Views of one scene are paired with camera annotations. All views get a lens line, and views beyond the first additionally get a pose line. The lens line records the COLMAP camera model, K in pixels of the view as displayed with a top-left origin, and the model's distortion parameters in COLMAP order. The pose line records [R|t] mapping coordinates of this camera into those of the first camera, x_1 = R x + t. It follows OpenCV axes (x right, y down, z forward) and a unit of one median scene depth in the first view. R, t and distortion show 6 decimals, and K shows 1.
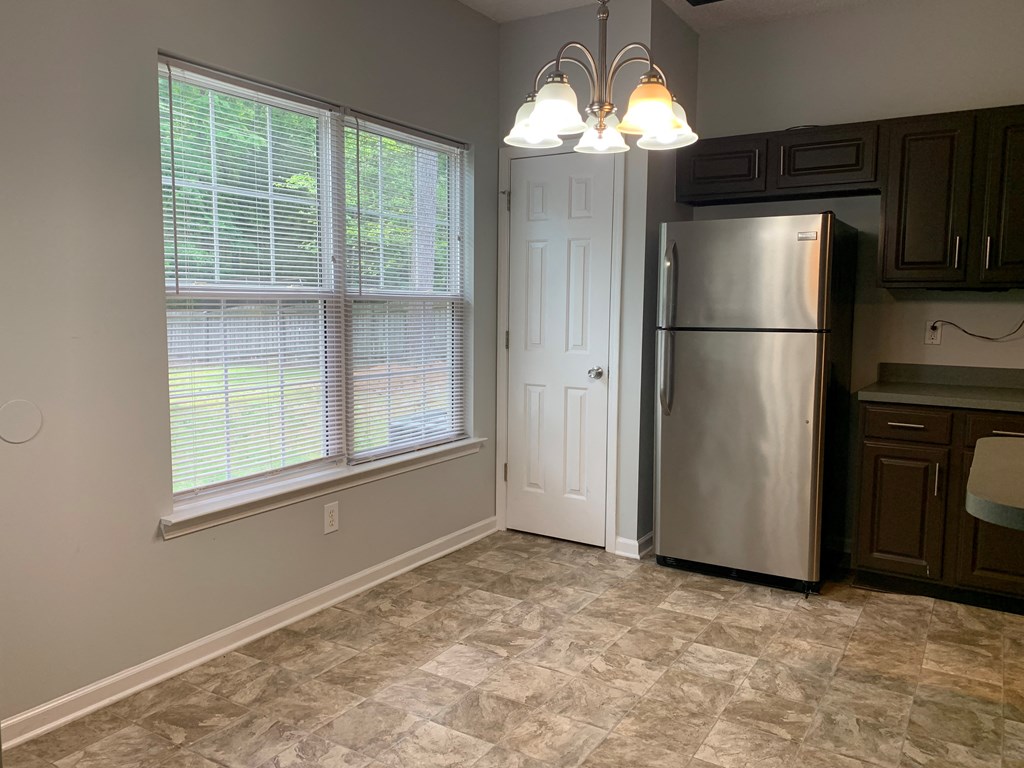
lens RADIAL K [[785.0, 0, 510.1], [0, 785.0, 383.1], [0, 0, 1]] dist [0.025663, -0.006077]
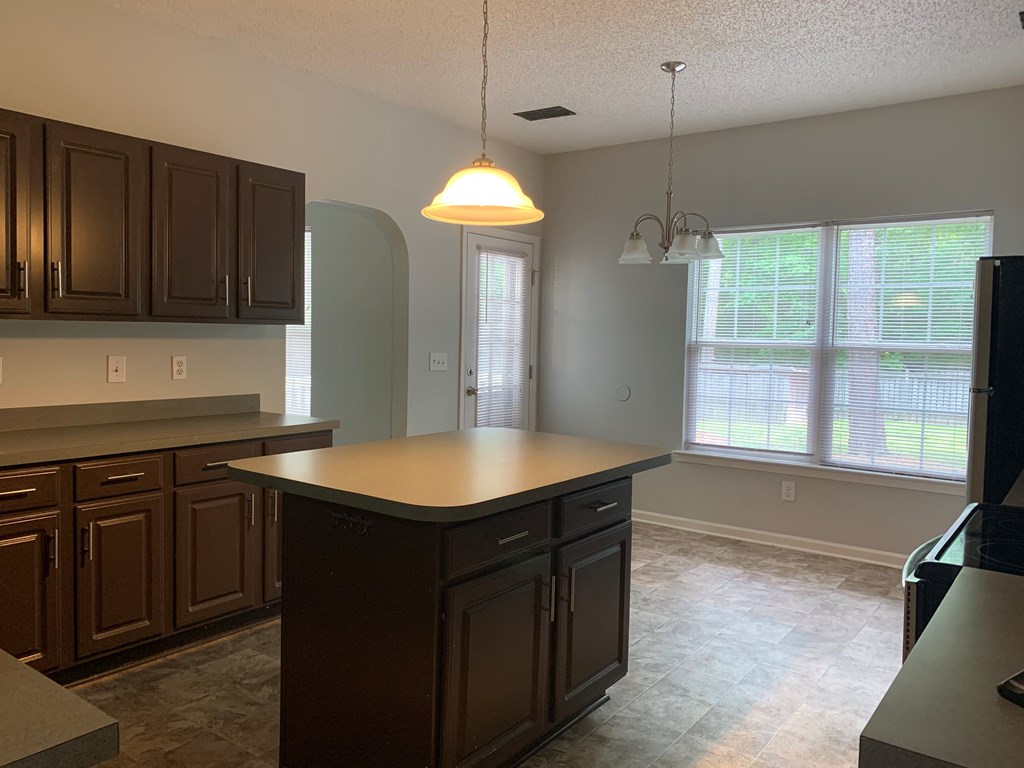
lens RADIAL K [[785.0, 0, 508.9], [0, 785.0, 379.8], [0, 0, 1]] dist [0.025663, -0.006077]
pose [[-0.088800, 0.036918, -0.995365, 1.452528], [-0.131563, 0.990123, 0.048460, -0.048914], [0.987323, 0.135256, -0.083066, 0.614663]]
